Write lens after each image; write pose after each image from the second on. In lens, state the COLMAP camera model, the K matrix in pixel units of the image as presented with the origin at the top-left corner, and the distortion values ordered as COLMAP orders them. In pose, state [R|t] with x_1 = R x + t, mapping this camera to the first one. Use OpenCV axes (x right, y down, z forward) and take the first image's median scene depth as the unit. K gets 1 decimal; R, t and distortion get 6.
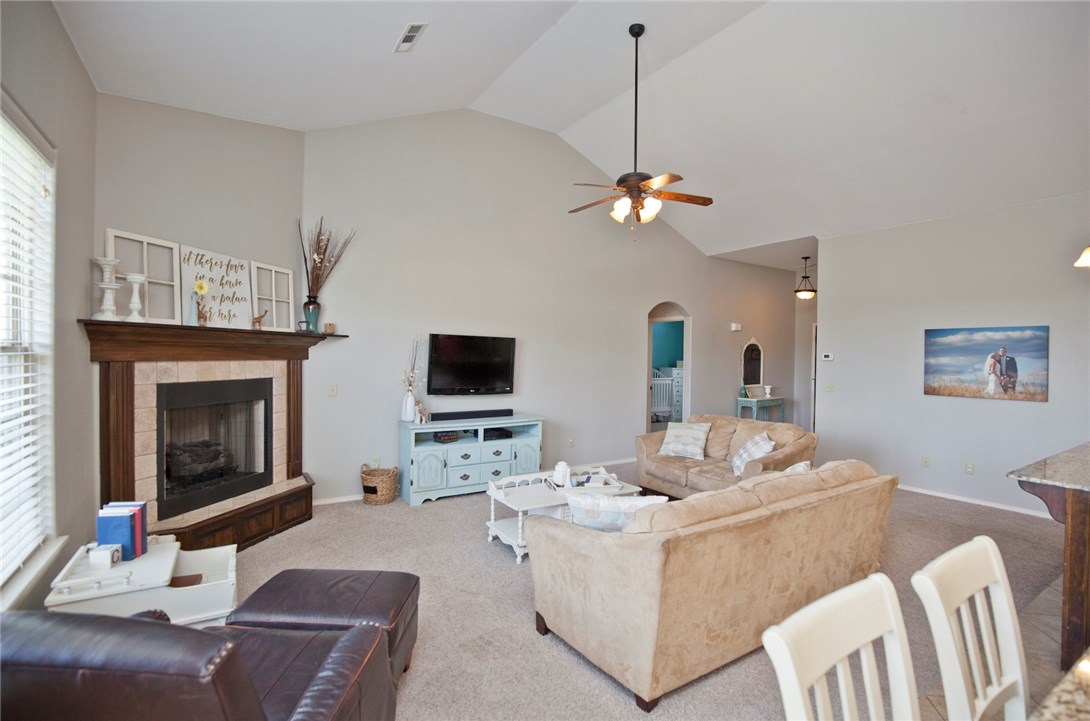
lens RADIAL K [[511.1, 0, 559.3], [0, 511.1, 356.3], [0, 0, 1]] dist [-0.015431, -0.000060]
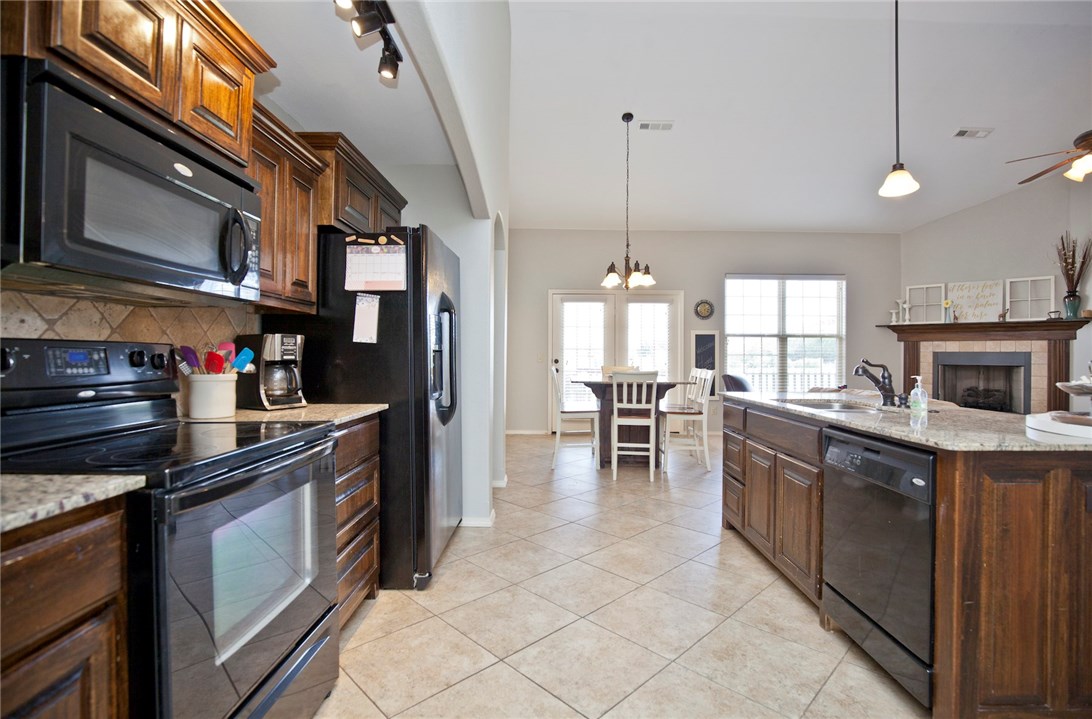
lens RADIAL K [[505.9, 0, 551.5], [0, 505.9, 356.8], [0, 0, 1]] dist [-0.017986, 0.000259]
pose [[-0.562793, -0.018815, -0.826384, 1.324881], [-0.020036, 0.999758, -0.009117, 0.090614], [0.826355, 0.011426, -0.563033, 0.612112]]
